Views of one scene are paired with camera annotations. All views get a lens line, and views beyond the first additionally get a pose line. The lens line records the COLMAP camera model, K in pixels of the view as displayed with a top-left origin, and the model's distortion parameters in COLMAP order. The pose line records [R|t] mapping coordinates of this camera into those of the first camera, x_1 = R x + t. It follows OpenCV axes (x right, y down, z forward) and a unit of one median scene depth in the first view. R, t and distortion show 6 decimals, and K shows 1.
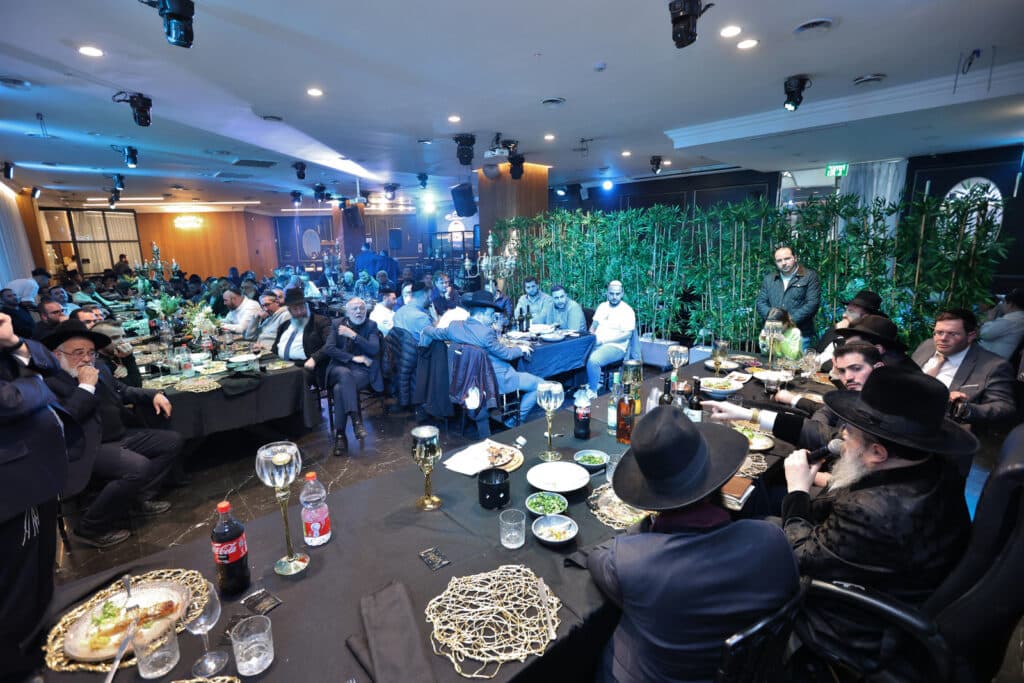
lens RADIAL K [[484.4, 0, 511.2], [0, 484.4, 335.2], [0, 0, 1]] dist [-0.041968, 0.022373]
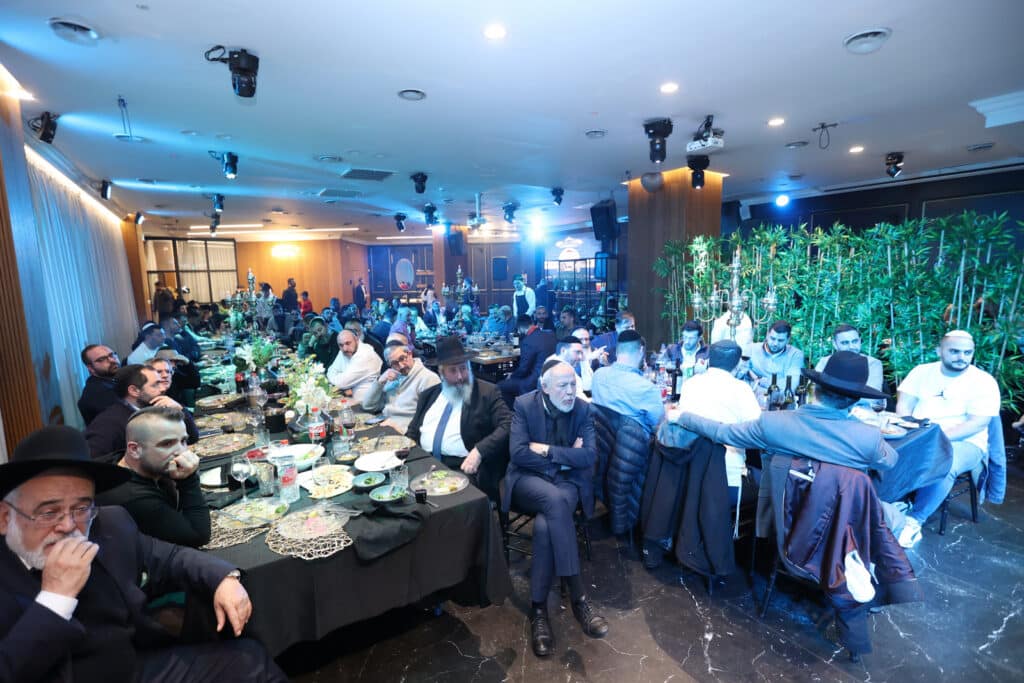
lens RADIAL K [[484.4, 0, 511.2], [0, 484.4, 335.2], [0, 0, 1]] dist [-0.041968, 0.022373]
pose [[0.990006, 0.017597, -0.139921, -0.148072], [-0.026627, 0.997663, -0.062931, -0.033108], [0.138487, 0.066028, 0.988161, 0.202067]]
